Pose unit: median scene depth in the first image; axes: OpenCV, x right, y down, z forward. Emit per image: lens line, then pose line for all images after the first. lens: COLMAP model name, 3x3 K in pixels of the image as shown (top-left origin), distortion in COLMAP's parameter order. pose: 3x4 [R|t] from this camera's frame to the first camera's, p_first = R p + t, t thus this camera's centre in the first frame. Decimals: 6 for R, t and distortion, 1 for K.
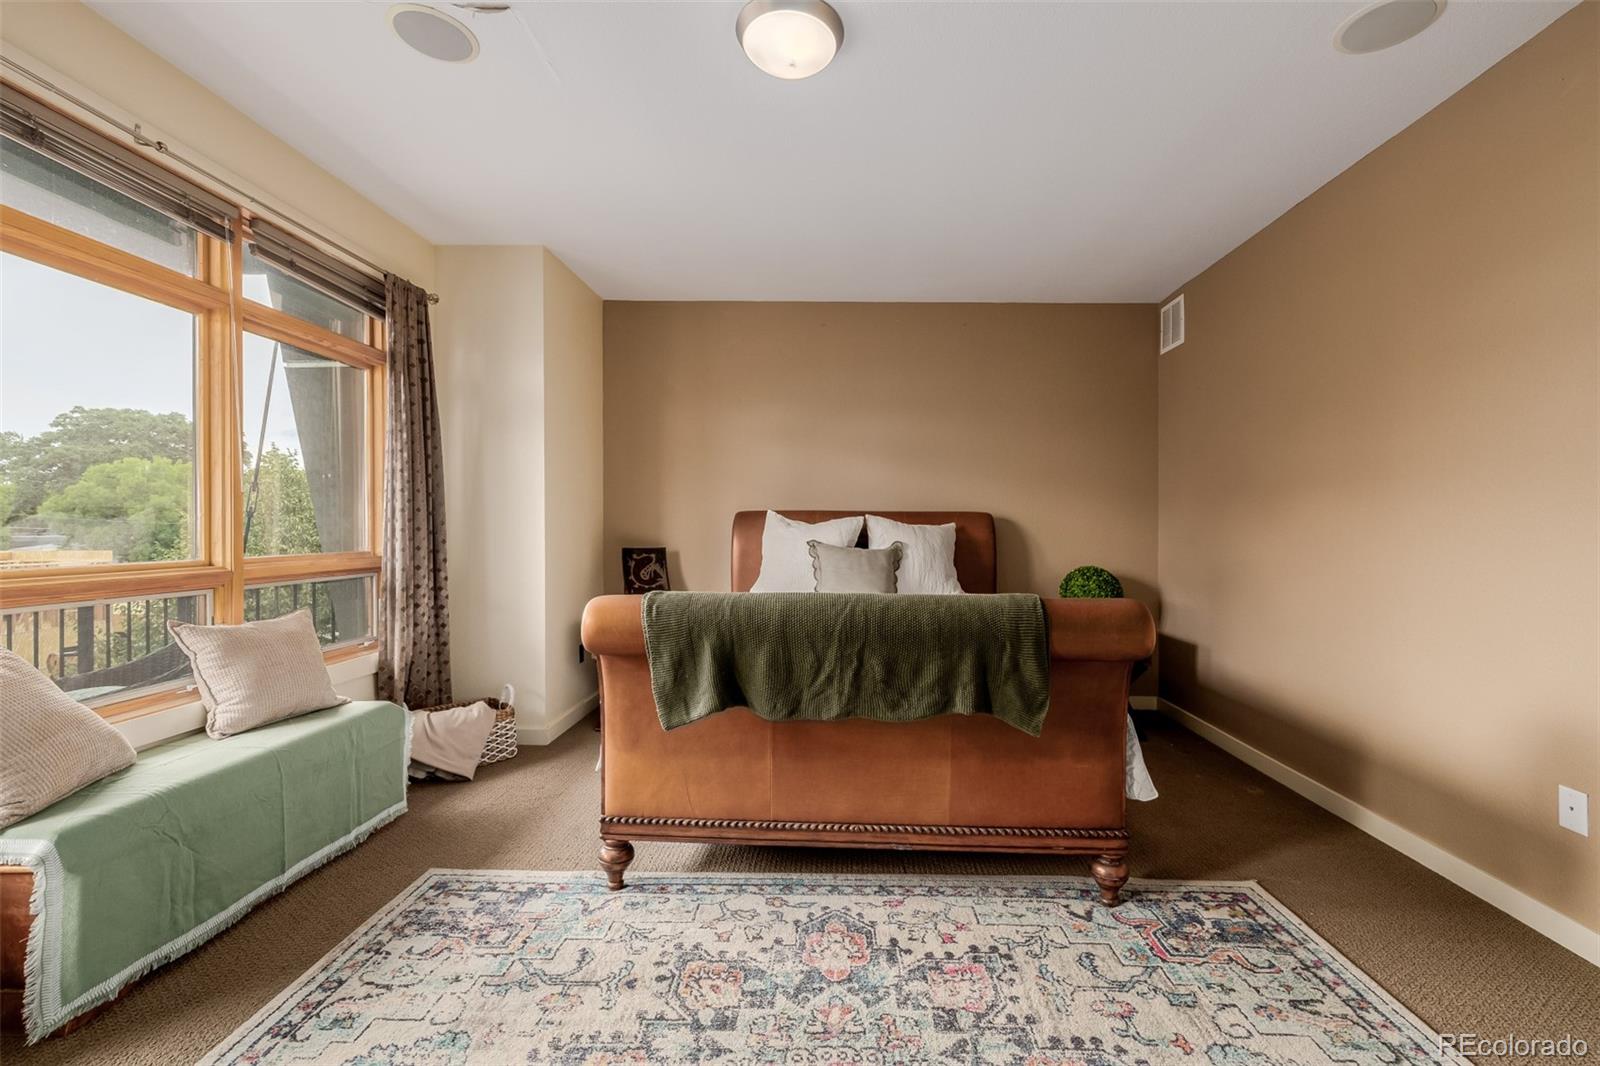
lens RADIAL K [[679.3, 0, 802.2], [0, 679.3, 531.7], [0, 0, 1]] dist [0.001608, 0.000203]
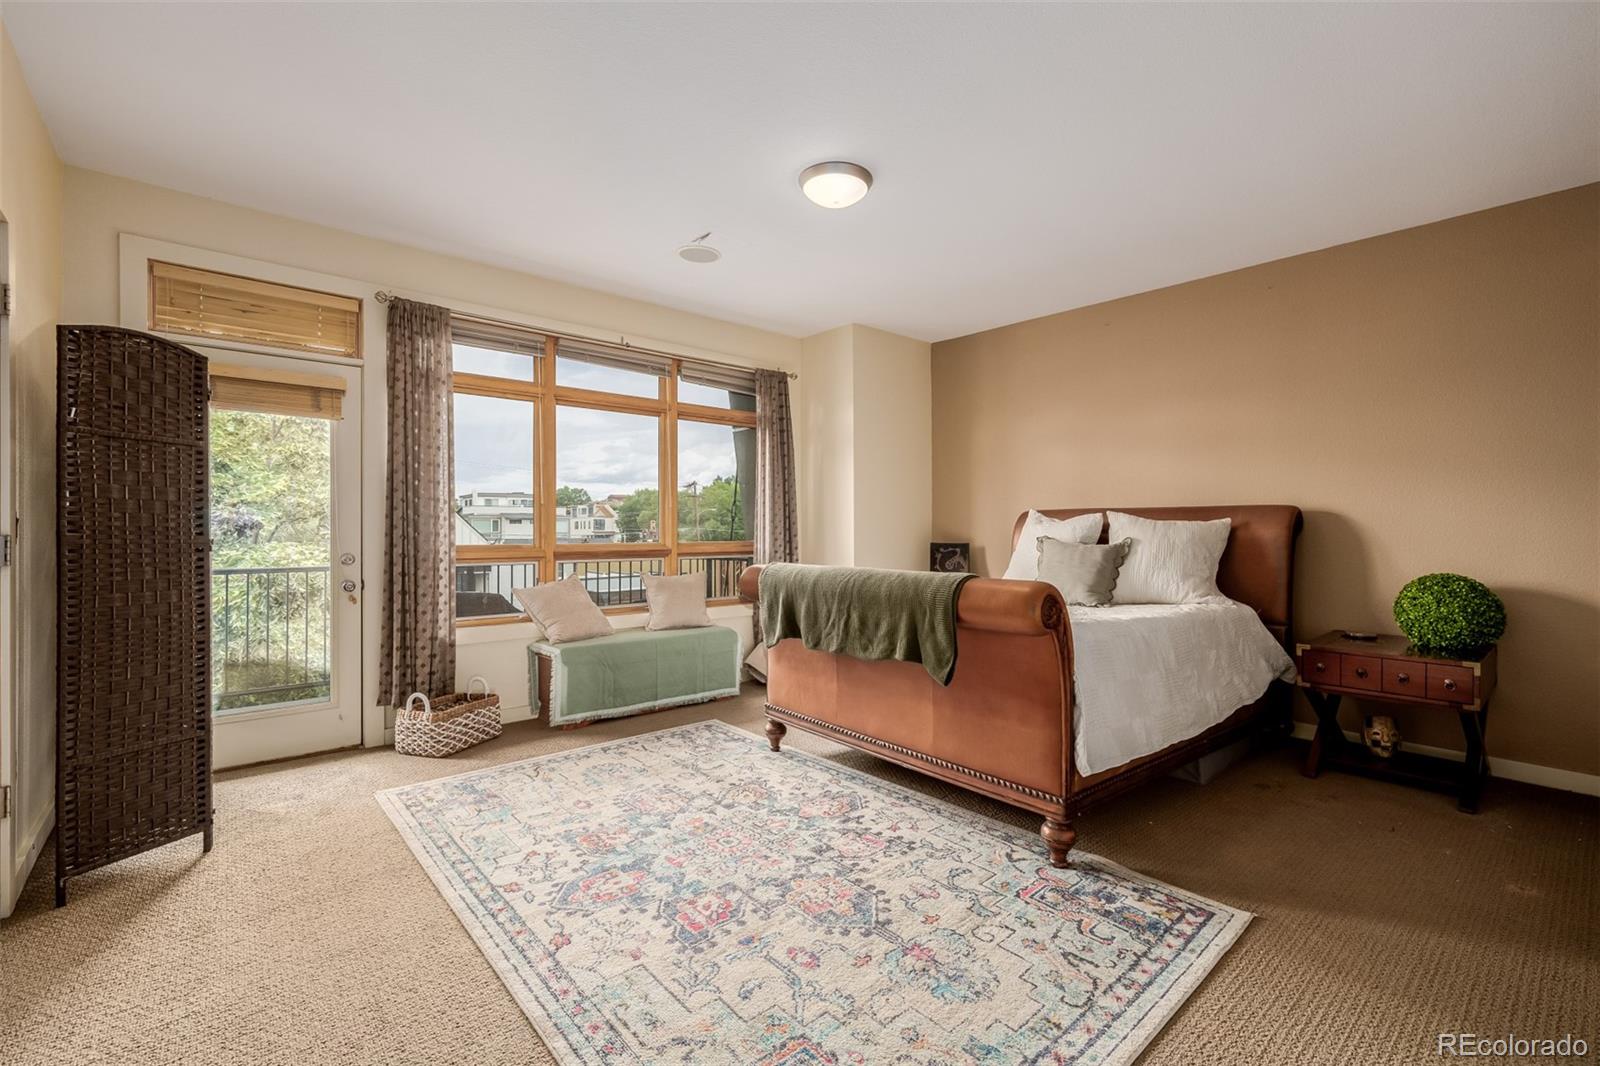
lens RADIAL K [[679.3, 0, 802.2], [0, 679.3, 531.7], [0, 0, 1]] dist [0.001608, 0.000203]
pose [[0.684473, -0.000642, -0.729038, 1.024057], [-0.004966, 0.999972, -0.005543, 0.025233], [0.729022, 0.007414, 0.684450, -0.043983]]
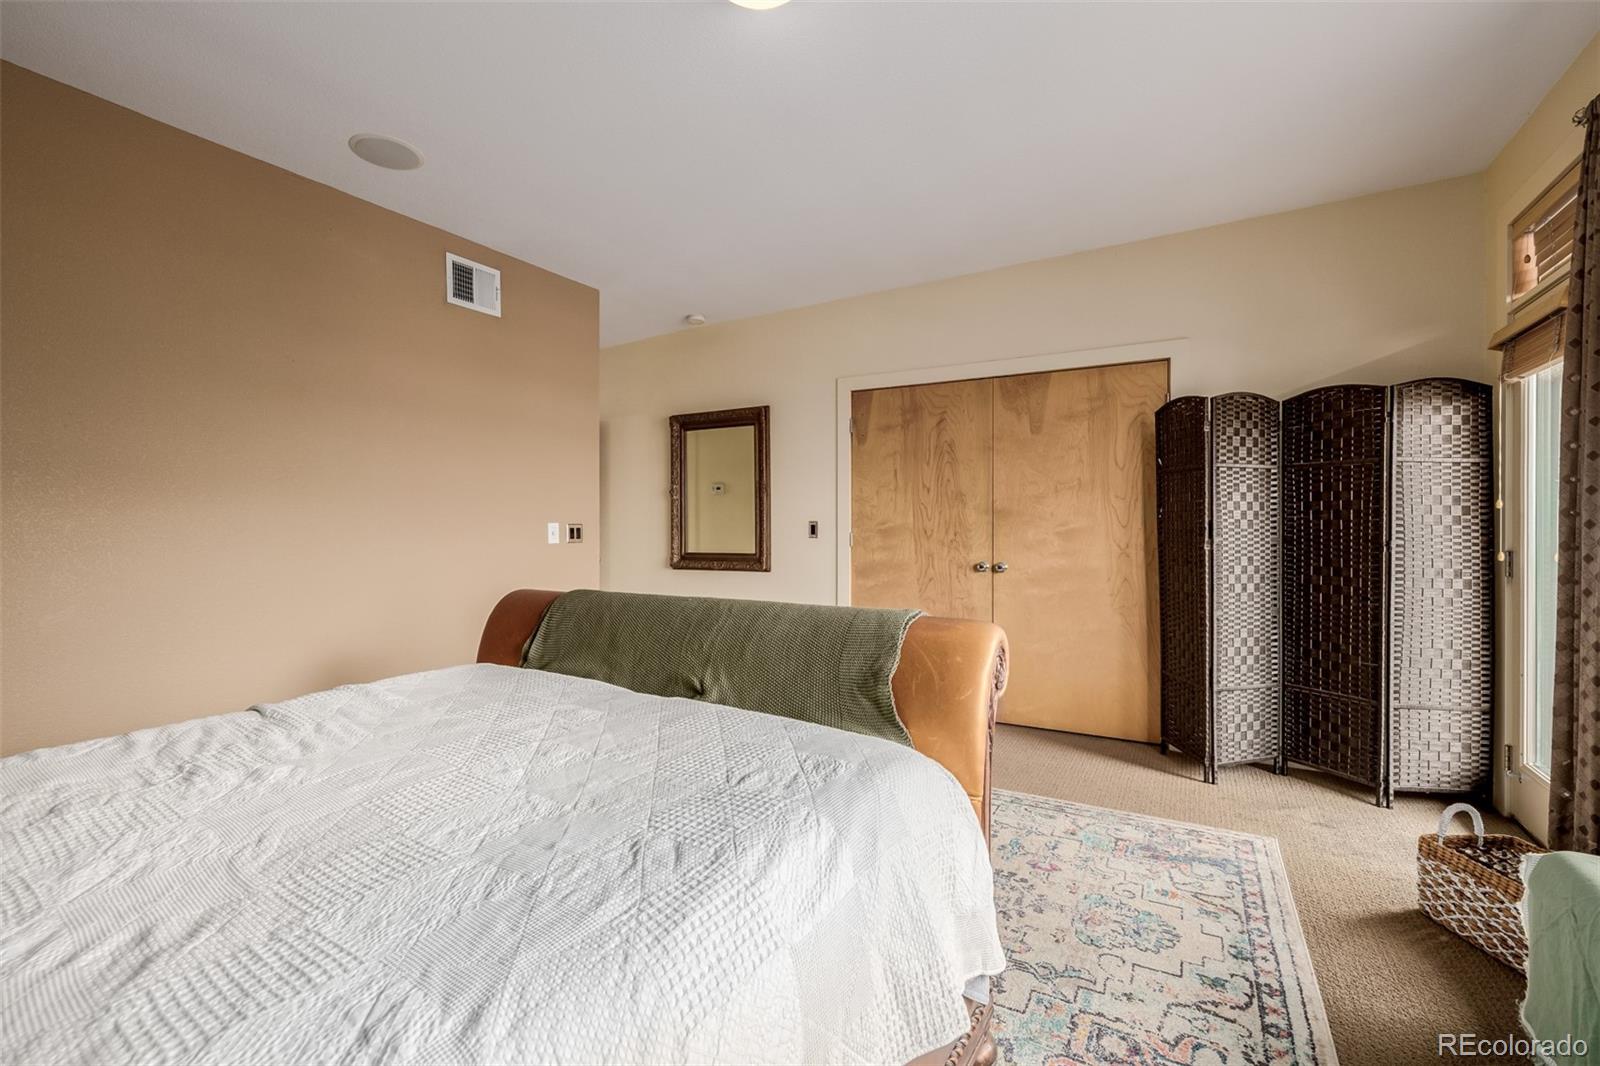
lens RADIAL K [[679.3, 0, 802.2], [0, 679.3, 531.7], [0, 0, 1]] dist [0.001608, 0.000203]
pose [[-0.888936, -0.003616, 0.458017, -0.471798], [0.006303, 0.999778, 0.020125, -0.017680], [-0.457988, 0.020776, -0.888715, 1.805213]]
